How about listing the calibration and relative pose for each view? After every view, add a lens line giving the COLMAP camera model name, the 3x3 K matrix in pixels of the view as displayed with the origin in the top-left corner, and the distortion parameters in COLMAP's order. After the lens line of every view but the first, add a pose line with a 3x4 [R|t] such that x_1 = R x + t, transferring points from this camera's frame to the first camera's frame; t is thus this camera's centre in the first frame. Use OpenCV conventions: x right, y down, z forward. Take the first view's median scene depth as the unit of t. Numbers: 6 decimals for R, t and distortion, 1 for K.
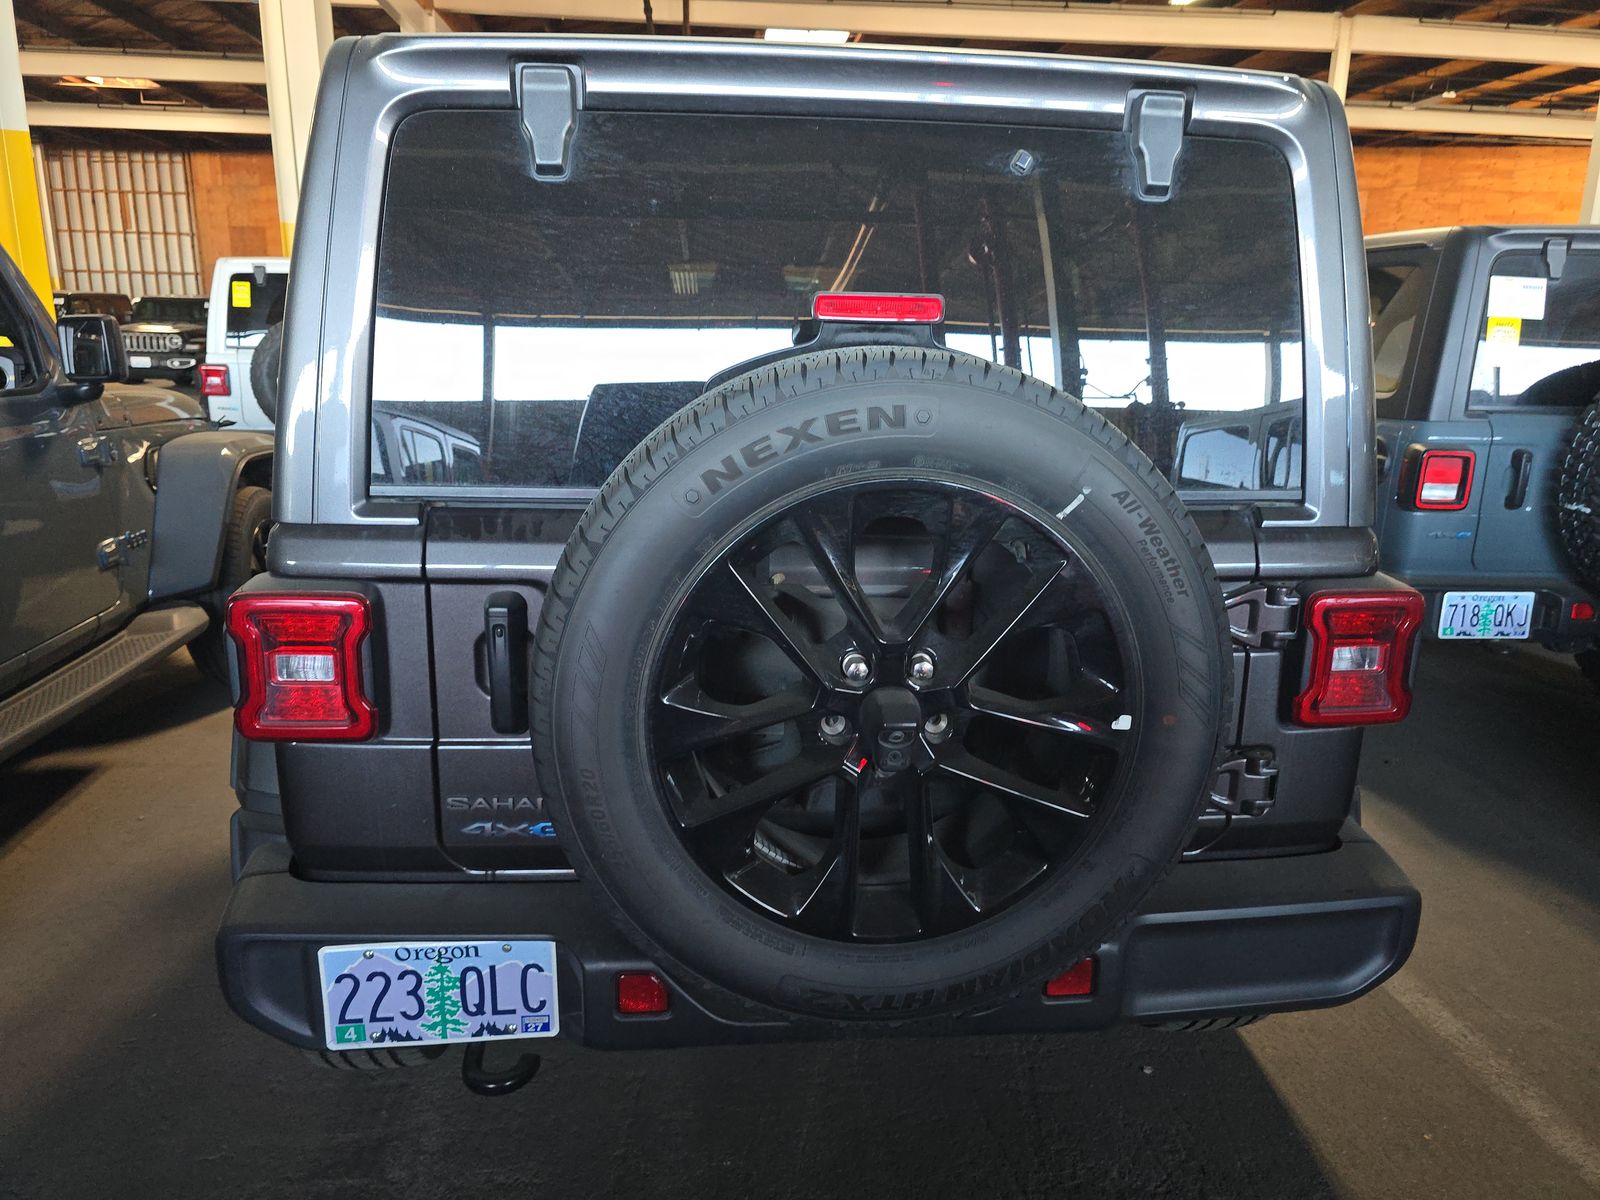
lens RADIAL K [[1126.3, 0, 804.4], [0, 1126.3, 586.1], [0, 0, 1]] dist [-0.000966, -0.000825]
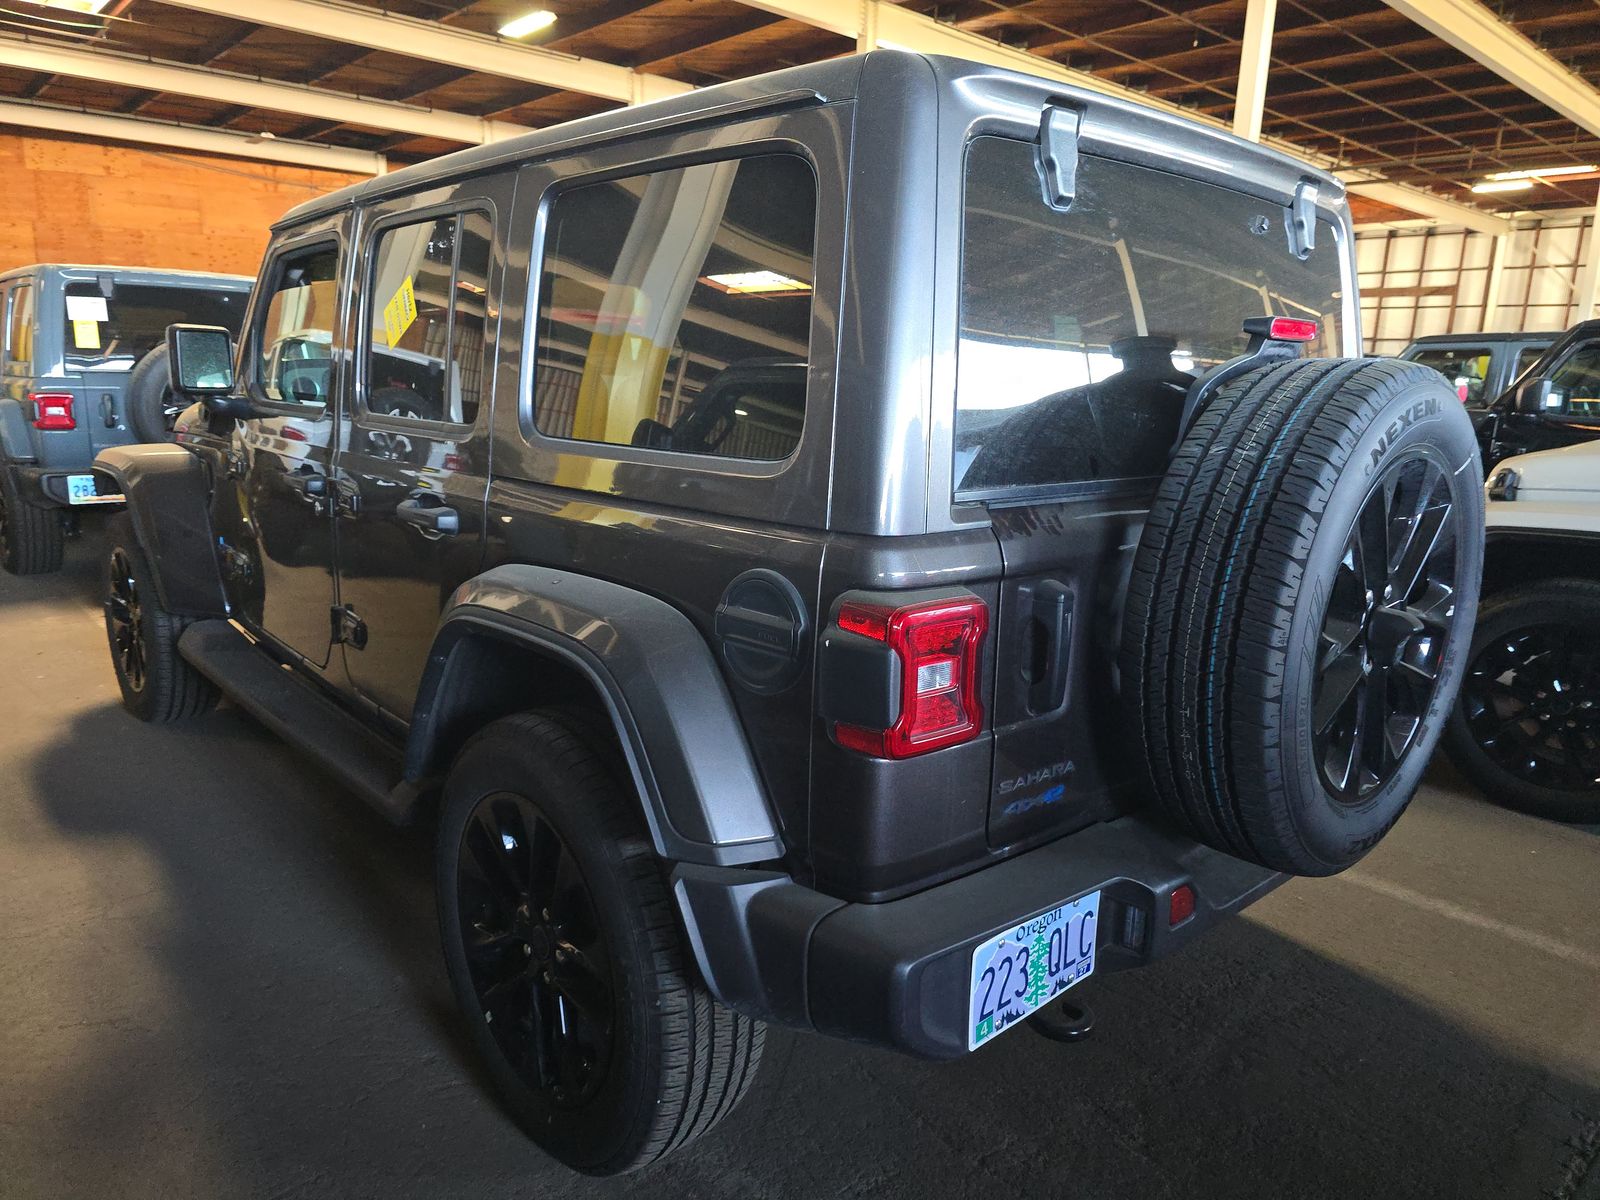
lens RADIAL K [[1117.7, 0, 800.0], [0, 1117.7, 600.0], [0, 0, 1]] dist [0.038231, 0.000036]
pose [[0.798108, -0.120378, 0.590367, -1.090907], [0.124819, 0.991615, 0.033454, -0.043007], [-0.589444, 0.046990, 0.806441, 0.257484]]
